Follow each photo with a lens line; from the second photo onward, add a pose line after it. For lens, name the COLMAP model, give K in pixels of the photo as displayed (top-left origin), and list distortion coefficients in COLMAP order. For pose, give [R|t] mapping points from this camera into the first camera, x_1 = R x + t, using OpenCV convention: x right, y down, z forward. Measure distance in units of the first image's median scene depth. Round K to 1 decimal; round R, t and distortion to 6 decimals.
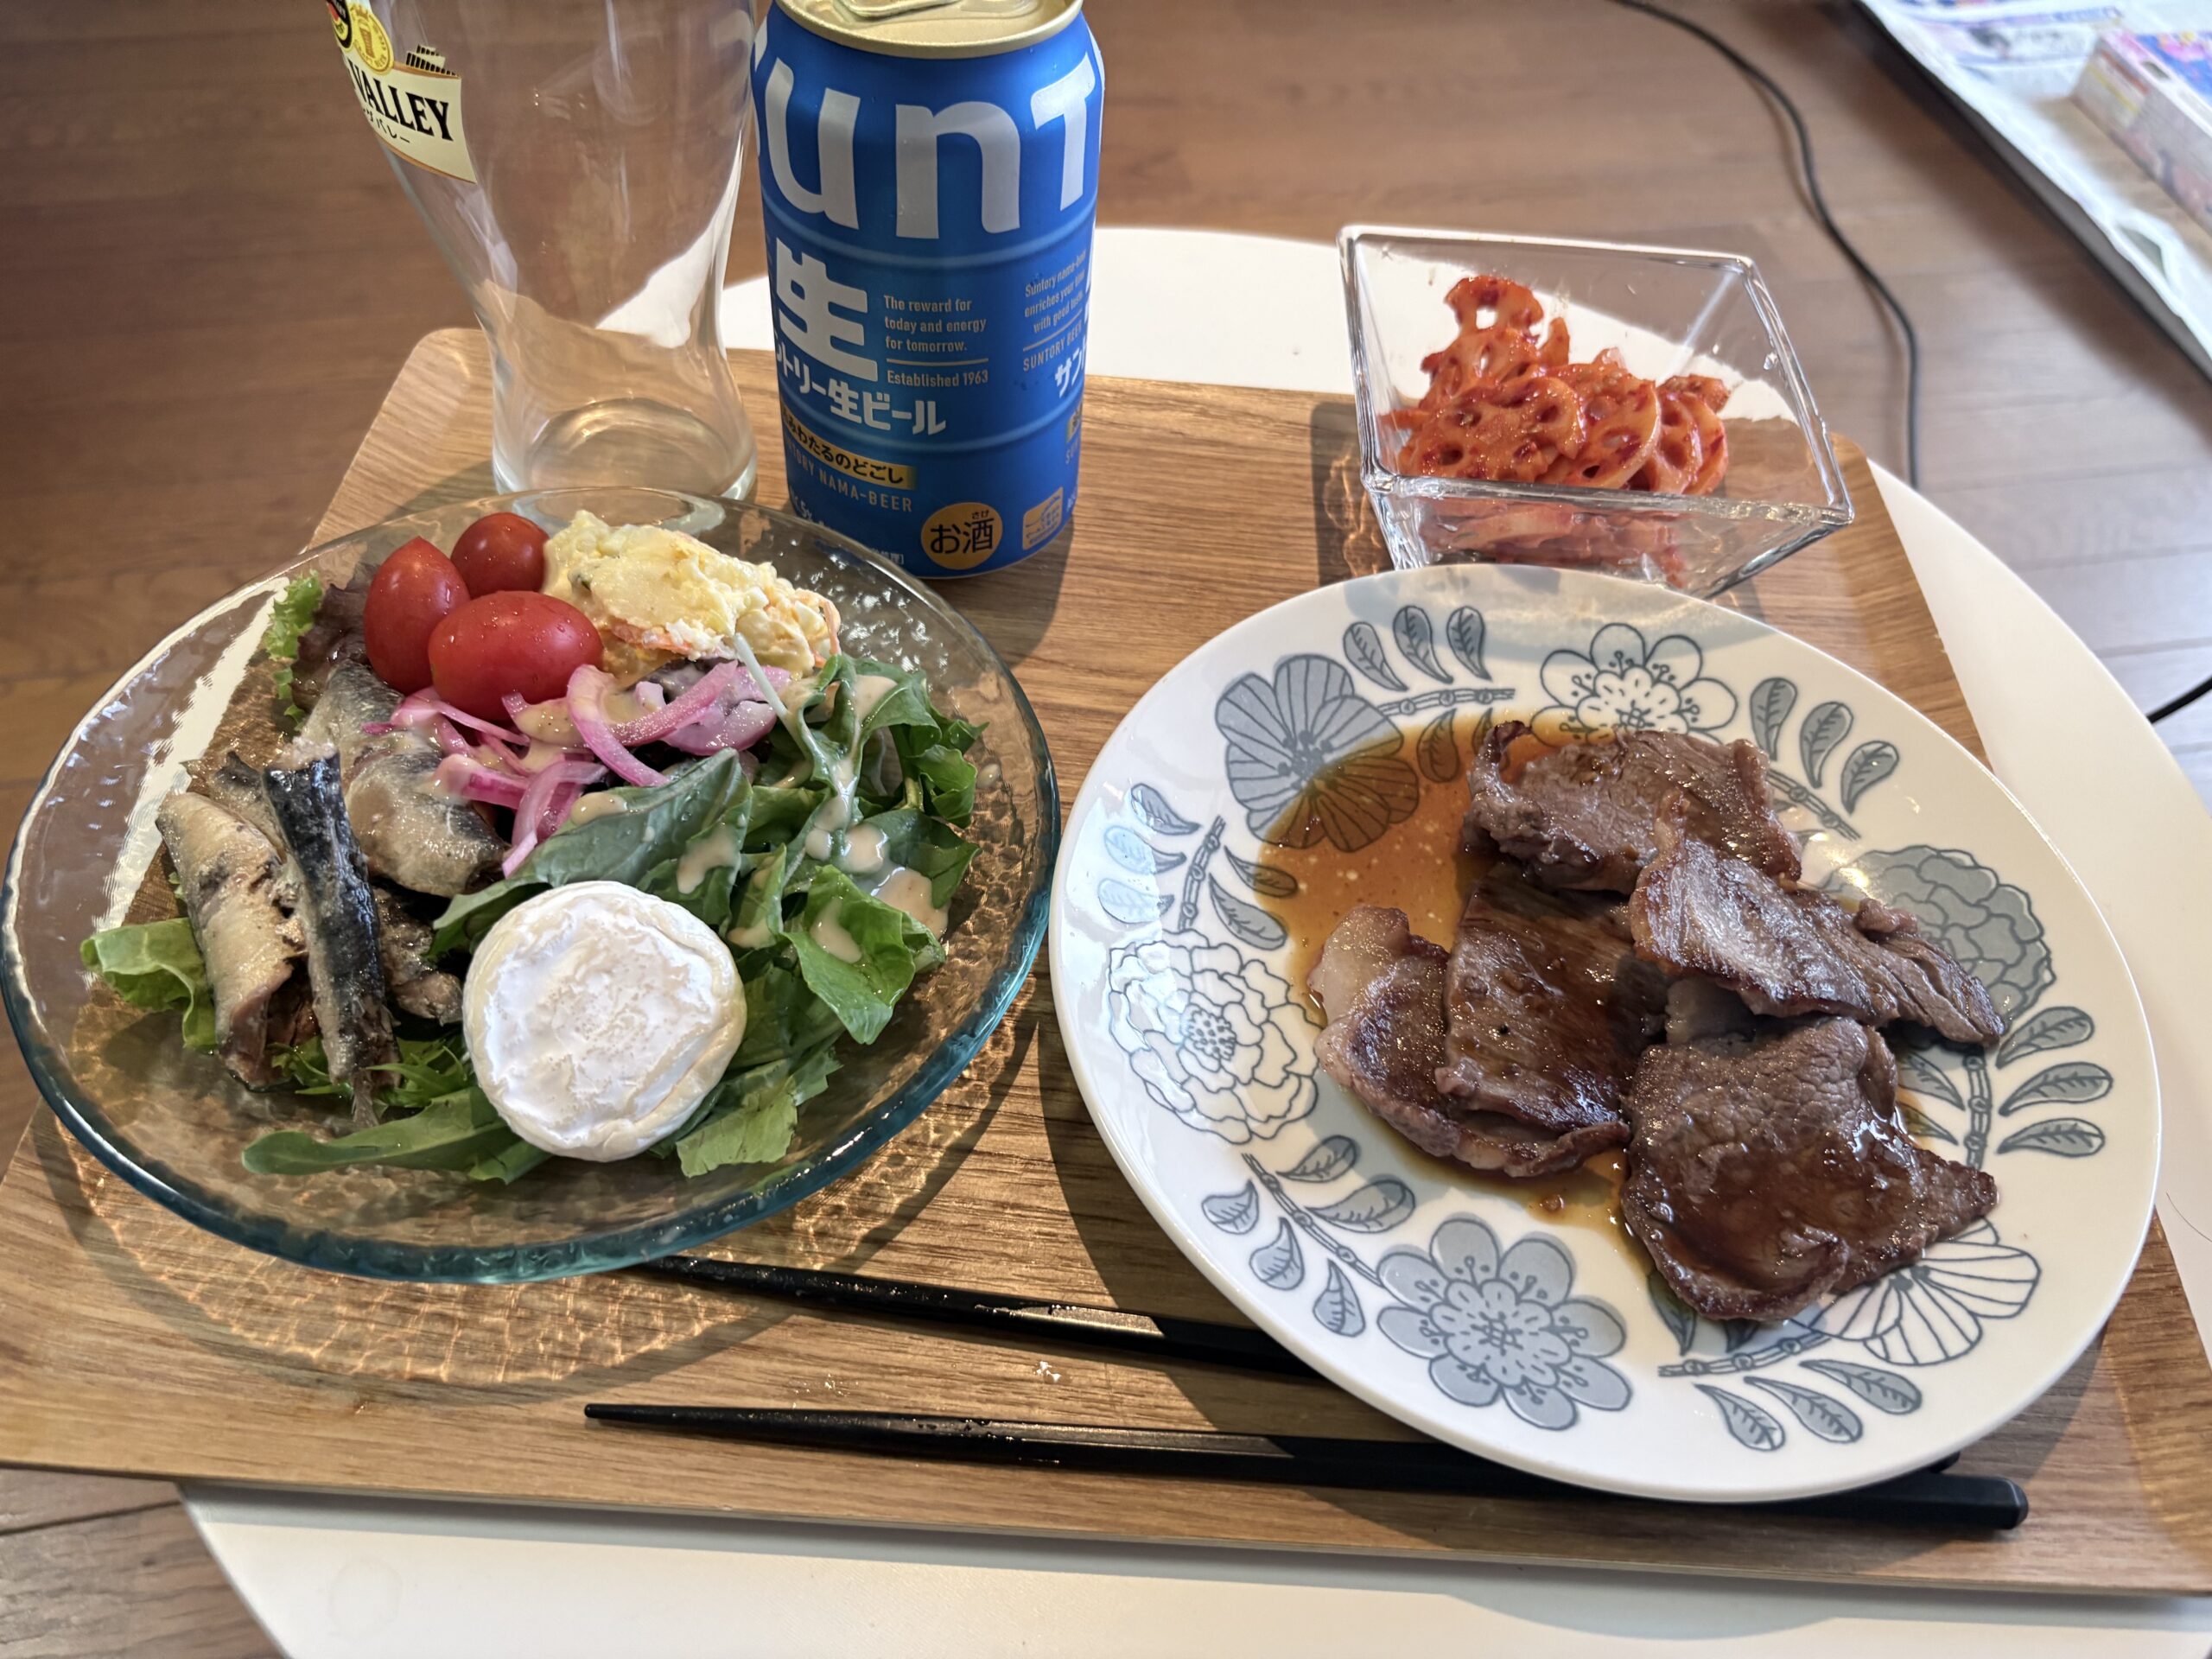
lens RADIAL K [[1748.8, 0, 1106.0], [0, 1748.8, 829.5], [0, 0, 1]] dist [-0.011862, -0.123571]
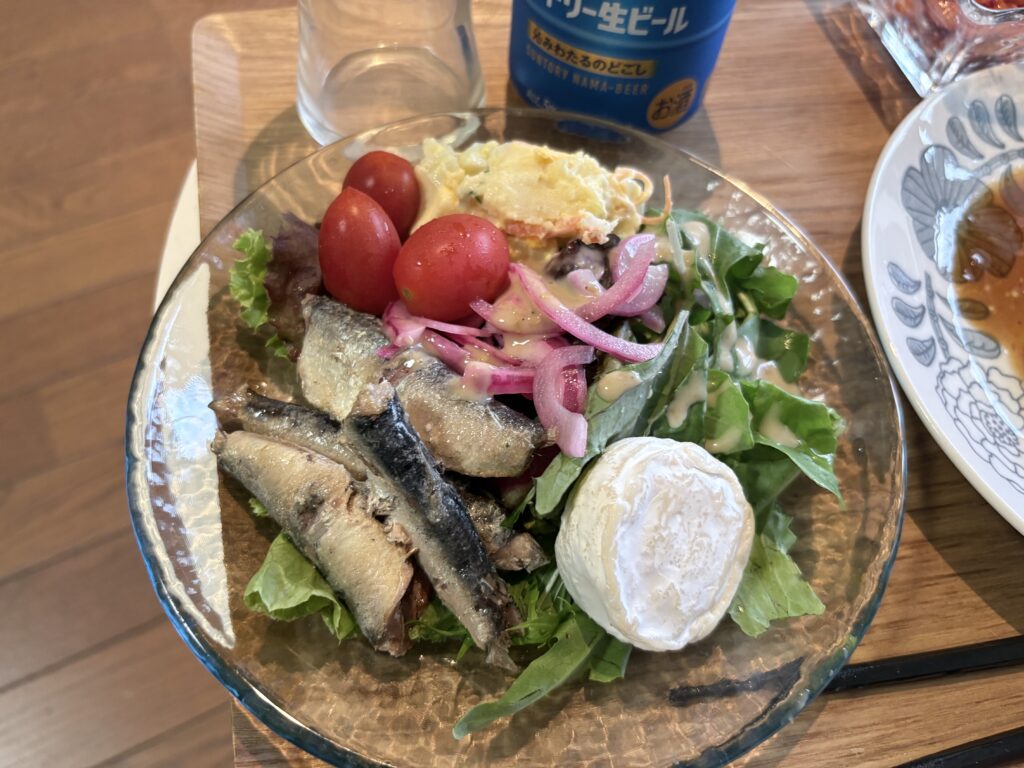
lens RADIAL K [[850.5, 0, 512.0], [0, 850.5, 384.0], [0, 0, 1]] dist [-0.010445, -0.071747]
pose [[0.969230, -0.222846, 0.104559, -0.376951], [0.198660, 0.958960, 0.202313, -0.133338], [-0.145352, -0.175316, 0.973723, 0.362452]]
